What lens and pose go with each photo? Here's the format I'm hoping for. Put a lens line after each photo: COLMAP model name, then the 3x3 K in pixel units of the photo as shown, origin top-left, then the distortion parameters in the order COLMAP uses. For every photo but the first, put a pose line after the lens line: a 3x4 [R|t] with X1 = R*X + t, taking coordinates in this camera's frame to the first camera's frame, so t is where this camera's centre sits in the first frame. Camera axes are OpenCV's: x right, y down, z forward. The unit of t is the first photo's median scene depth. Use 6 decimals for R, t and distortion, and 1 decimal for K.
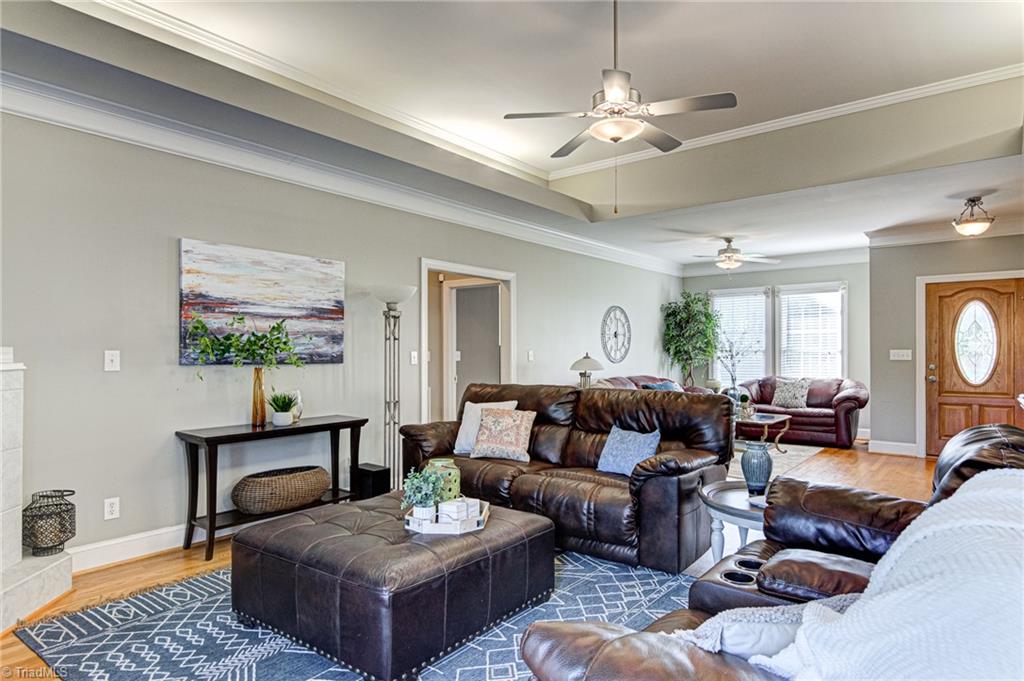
lens RADIAL K [[605.3, 0, 495.8], [0, 605.3, 360.4], [0, 0, 1]] dist [0.002475, -0.000826]
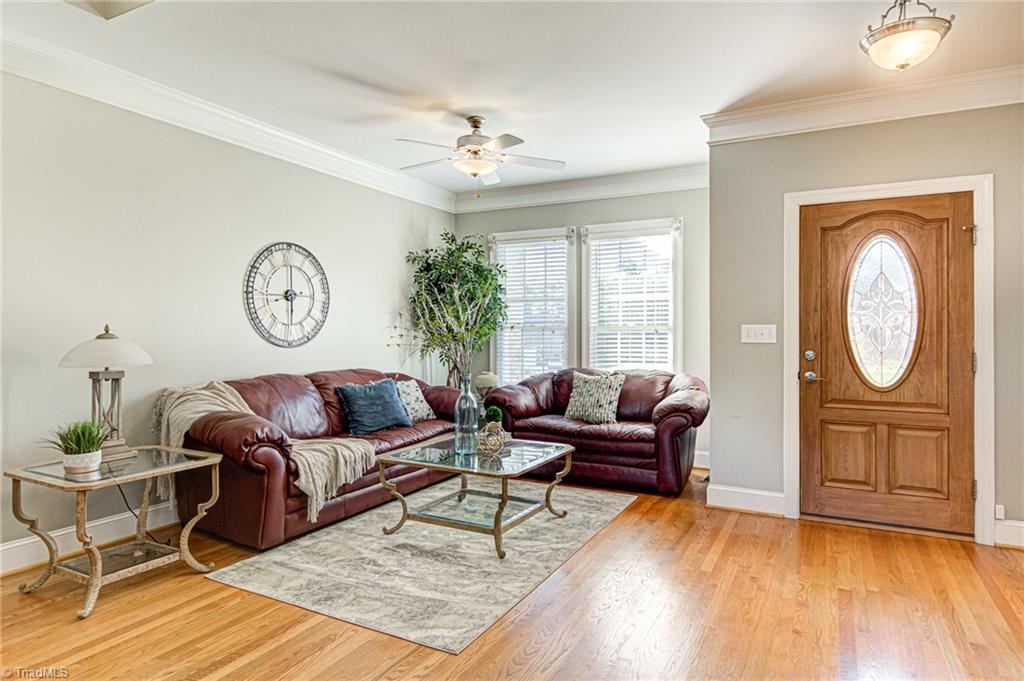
lens RADIAL K [[594.9, 0, 512.1], [0, 594.9, 342.7], [0, 0, 1]] dist [0.019182, -0.001445]
pose [[0.980709, 0.001163, 0.195471, 0.314840], [-0.001608, 0.999996, 0.002118, -0.001493], [-0.195468, -0.002391, 0.980707, 0.470212]]
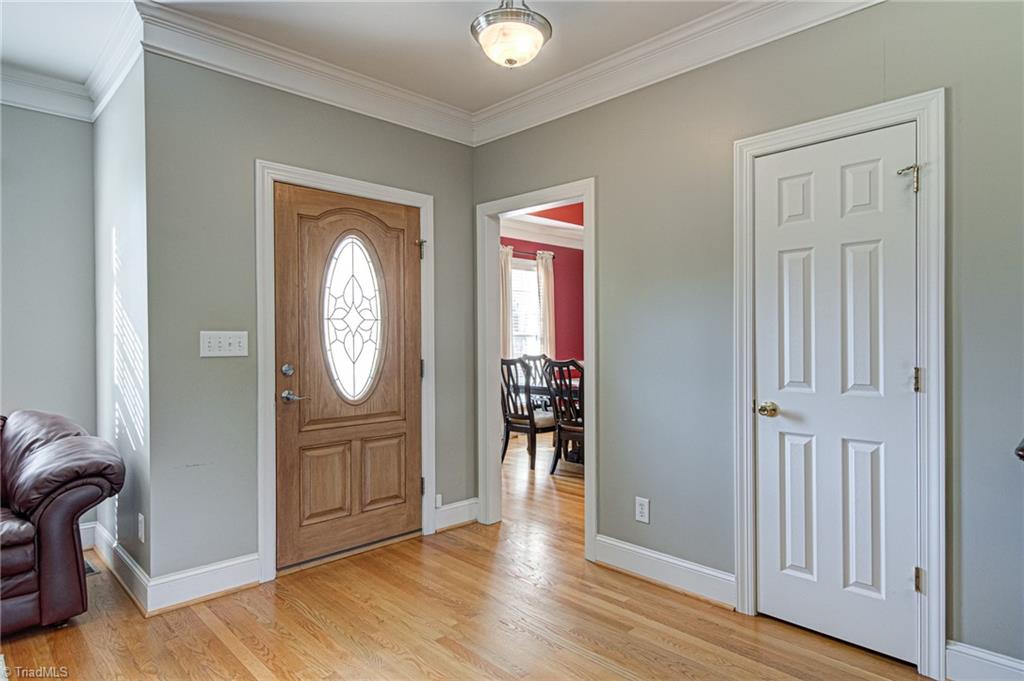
lens RADIAL K [[594.9, 0, 512.1], [0, 594.9, 342.7], [0, 0, 1]] dist [0.019182, -0.001445]
pose [[0.120937, -0.007315, 0.992633, 0.276122], [0.015943, 0.999858, 0.005425, -0.008227], [-0.992532, 0.015169, 0.121037, 0.714493]]
